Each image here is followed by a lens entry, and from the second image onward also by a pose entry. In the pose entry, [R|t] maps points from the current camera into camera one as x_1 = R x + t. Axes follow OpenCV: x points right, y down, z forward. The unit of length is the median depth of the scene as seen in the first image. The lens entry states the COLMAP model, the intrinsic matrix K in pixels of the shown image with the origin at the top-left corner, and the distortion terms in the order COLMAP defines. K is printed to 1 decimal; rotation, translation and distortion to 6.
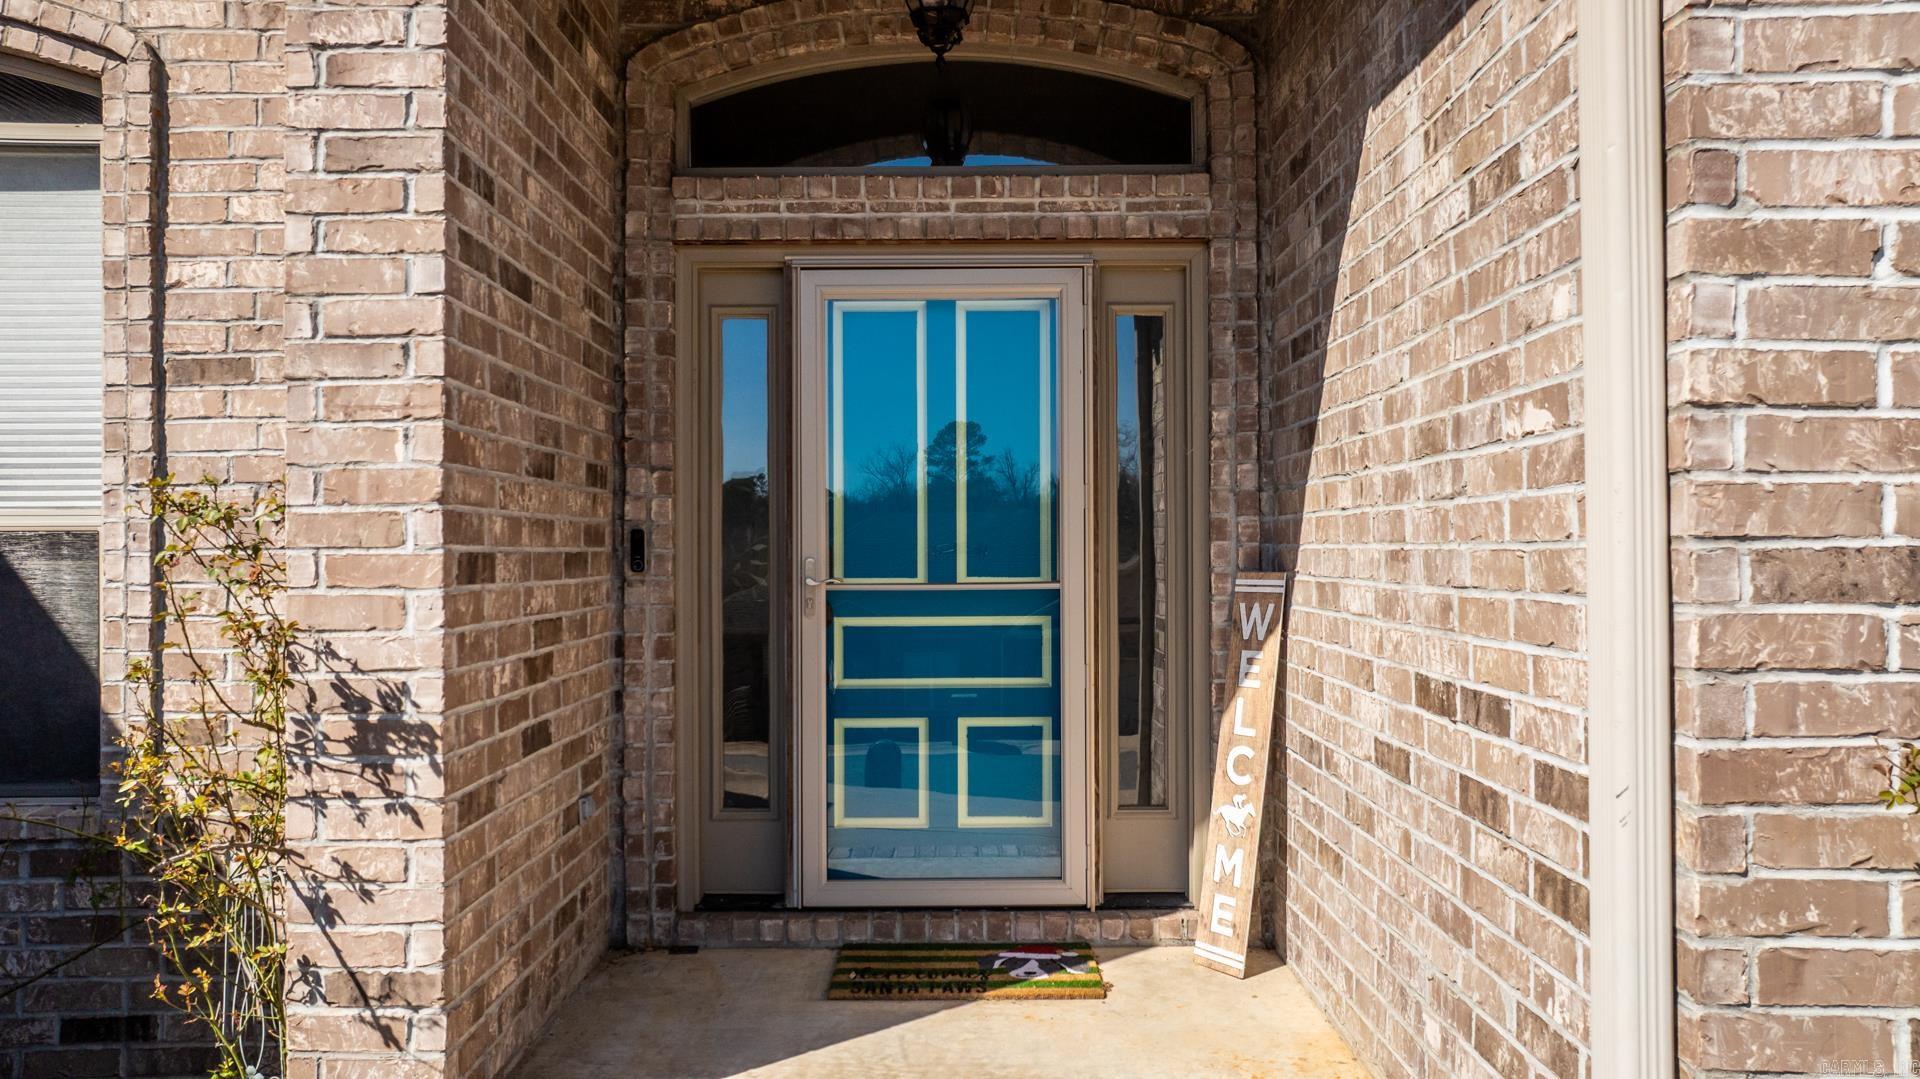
lens RADIAL K [[1353.3, 0, 962.5], [0, 1353.3, 543.5], [0, 0, 1]] dist [-0.016191, -0.001971]
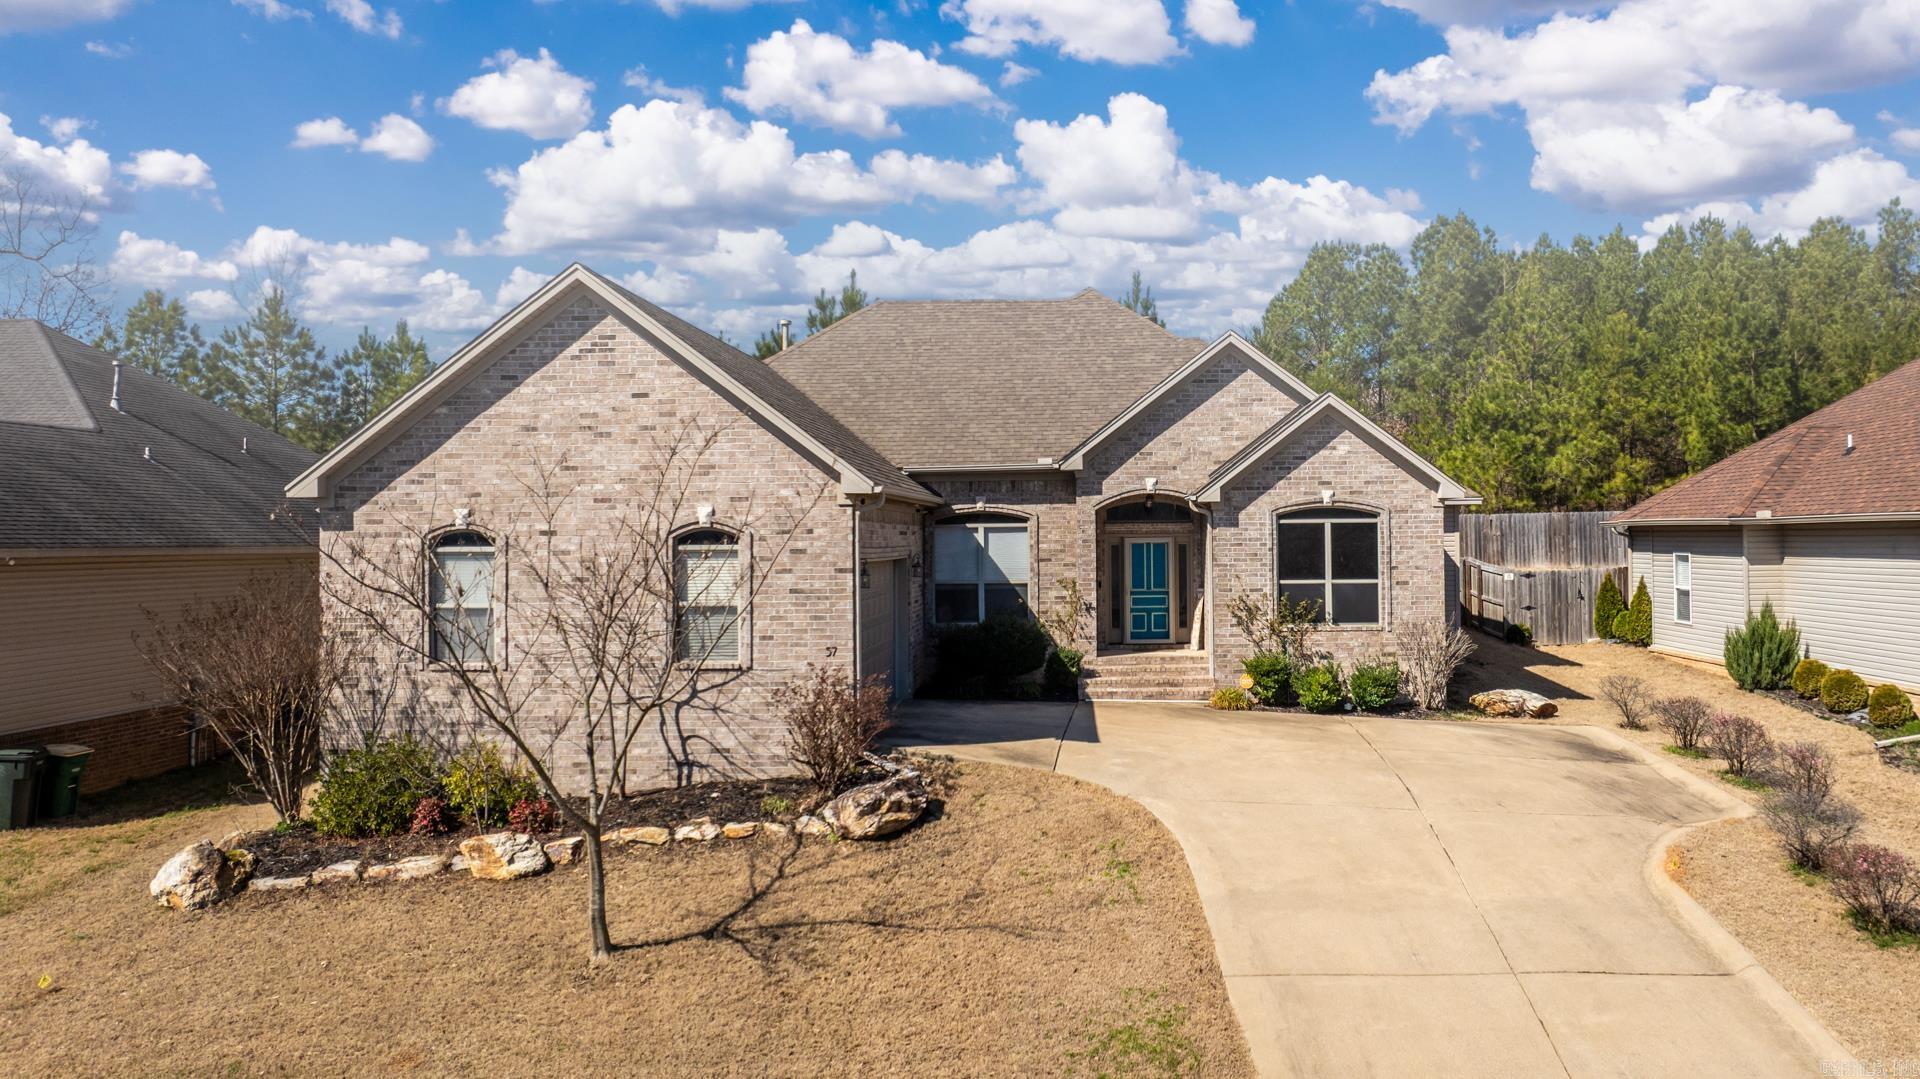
lens RADIAL K [[1519.2, 0, 1087.6], [0, 1519.2, 498.0], [0, 0, 1]] dist [-0.028852, -0.007998]
pose [[0.999976, -0.005938, 0.003654, -0.335008], [0.006033, 0.999631, -0.026482, -0.217370], [-0.003495, 0.026503, 0.999643, -6.202466]]
